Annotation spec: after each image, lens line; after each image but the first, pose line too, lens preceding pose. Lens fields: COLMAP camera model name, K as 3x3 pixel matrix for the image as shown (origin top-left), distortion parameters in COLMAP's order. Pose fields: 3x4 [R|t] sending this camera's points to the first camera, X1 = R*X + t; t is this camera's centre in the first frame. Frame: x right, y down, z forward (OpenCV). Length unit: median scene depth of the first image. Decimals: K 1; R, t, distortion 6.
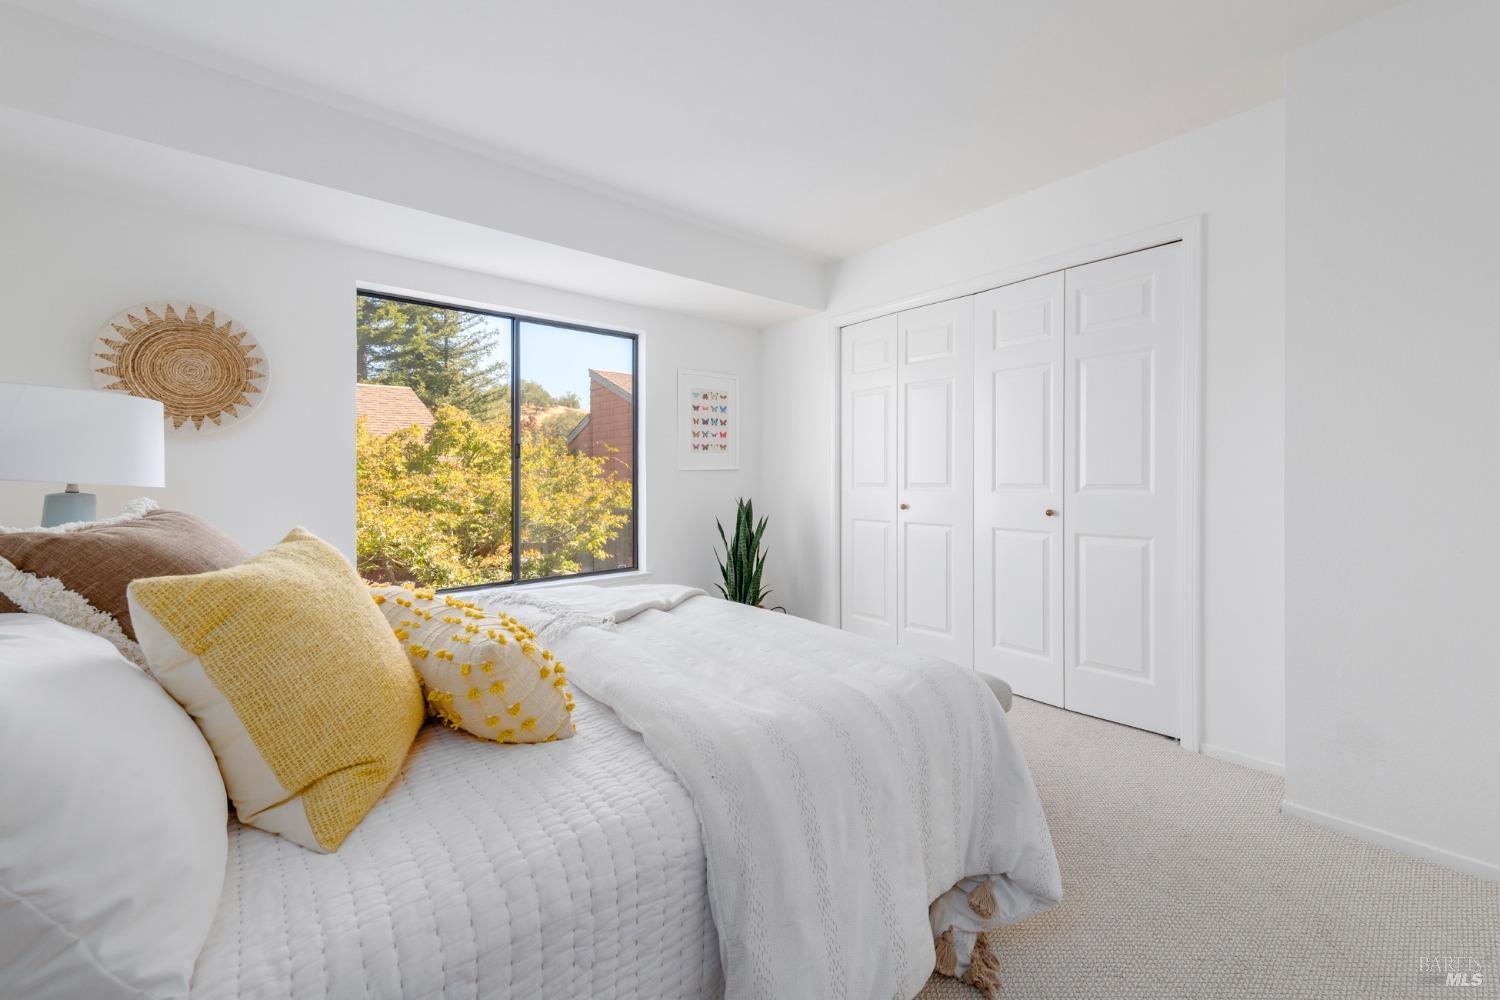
lens RADIAL K [[596.8, 0, 756.2], [0, 596.8, 478.6], [0, 0, 1]] dist [-0.000062, -0.000653]
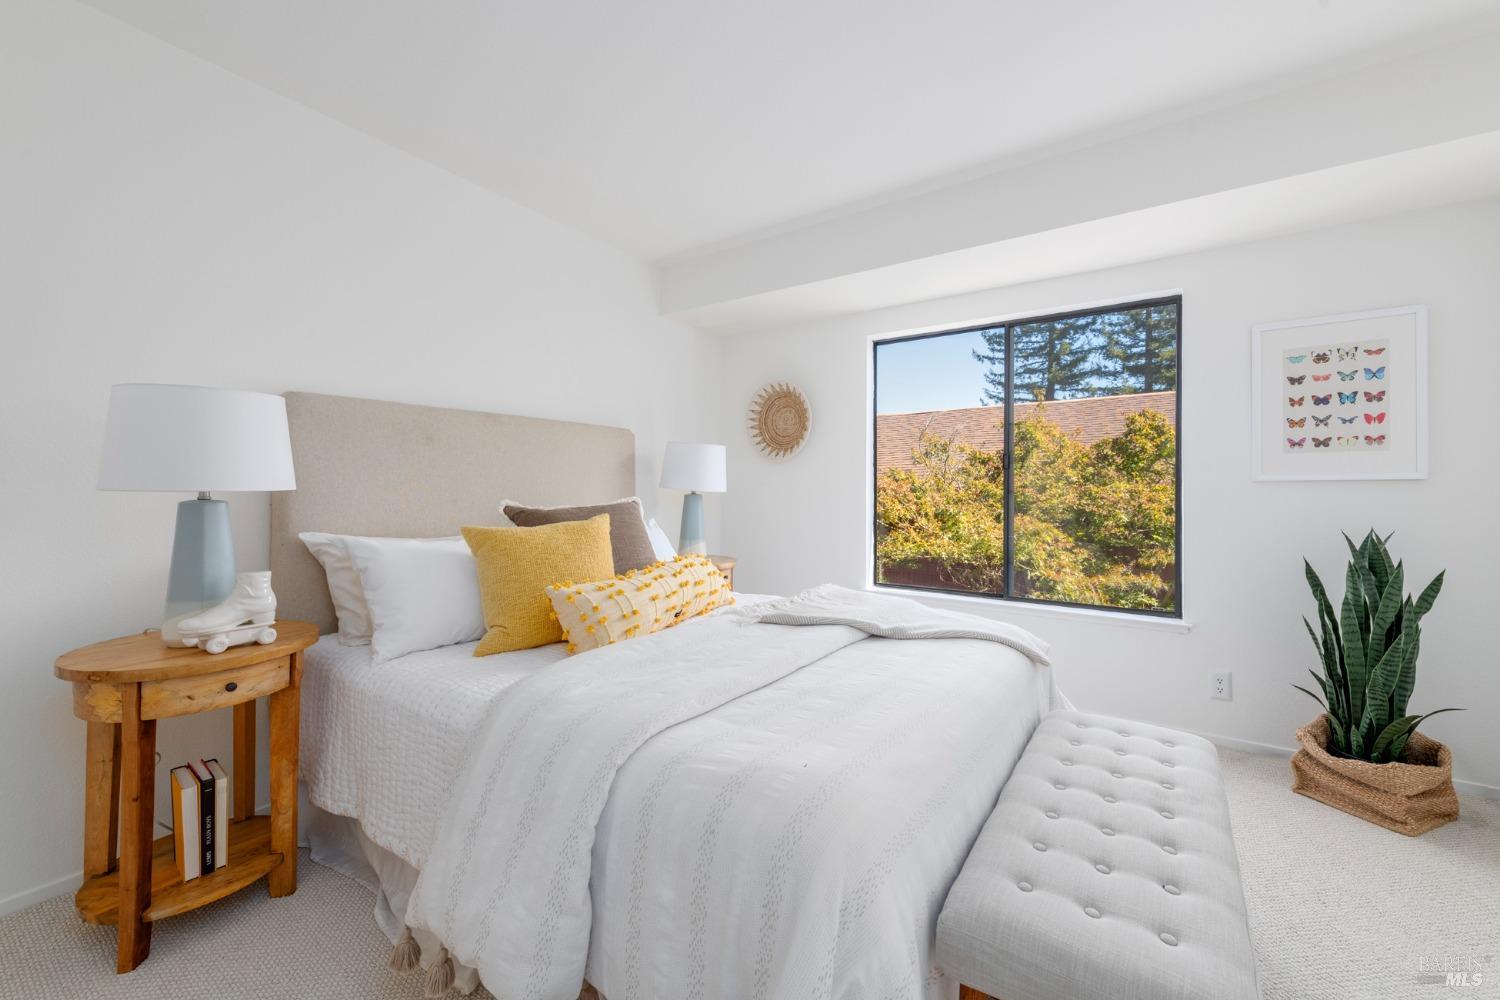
lens RADIAL K [[596.8, 0, 756.2], [0, 596.8, 478.6], [0, 0, 1]] dist [-0.000062, -0.000653]
pose [[0.254195, -0.006677, -0.967130, 0.352730], [-0.010069, 0.999904, -0.009550, -0.004747], [0.967101, 0.012165, 0.254103, 0.299352]]
